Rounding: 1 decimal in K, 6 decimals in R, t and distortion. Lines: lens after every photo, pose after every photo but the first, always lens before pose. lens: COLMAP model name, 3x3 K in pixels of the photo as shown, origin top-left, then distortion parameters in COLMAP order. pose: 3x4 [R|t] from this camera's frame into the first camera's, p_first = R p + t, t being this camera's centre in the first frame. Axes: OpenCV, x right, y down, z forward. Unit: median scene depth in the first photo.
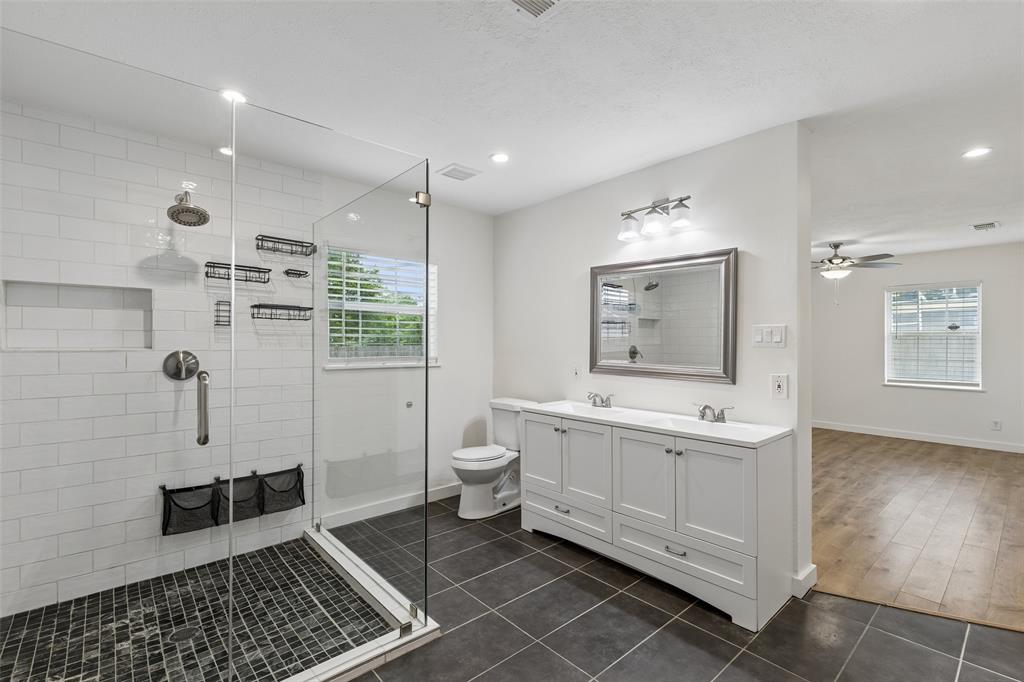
lens RADIAL K [[472.3, 0, 521.3], [0, 472.3, 342.2], [0, 0, 1]] dist [0.012321, -0.000680]
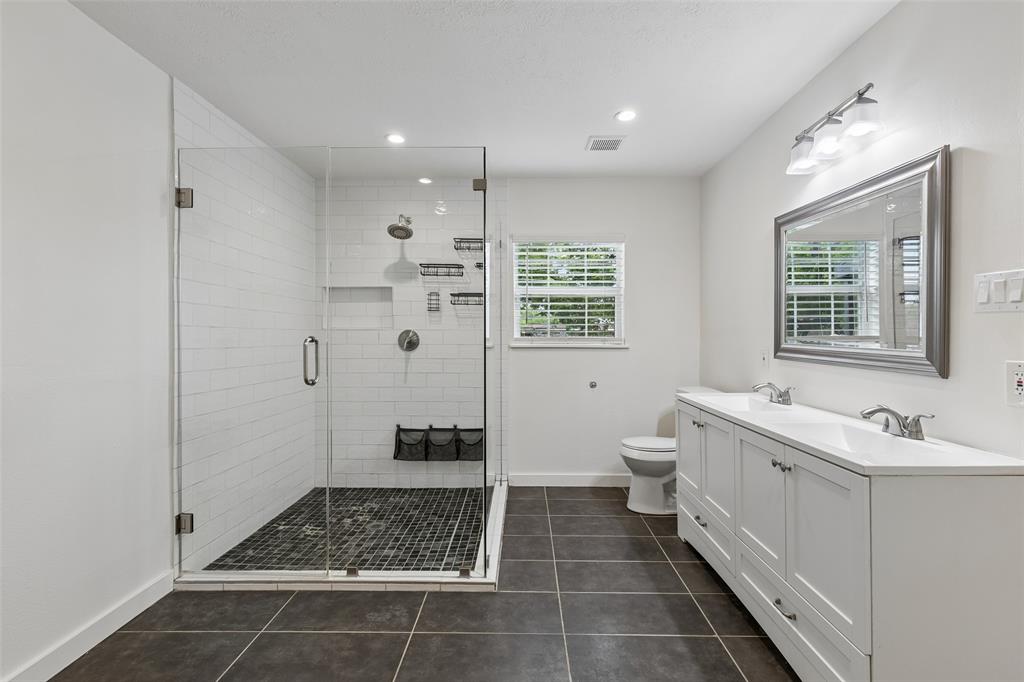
lens RADIAL K [[479.2, 0, 512.1], [0, 479.2, 335.4], [0, 0, 1]] dist [0.013791, -0.001403]
pose [[0.727992, -0.001518, -0.685584, 0.470958], [0.003856, 0.999991, 0.001880, 0.033185], [0.685575, -0.004012, 0.727991, 0.191470]]
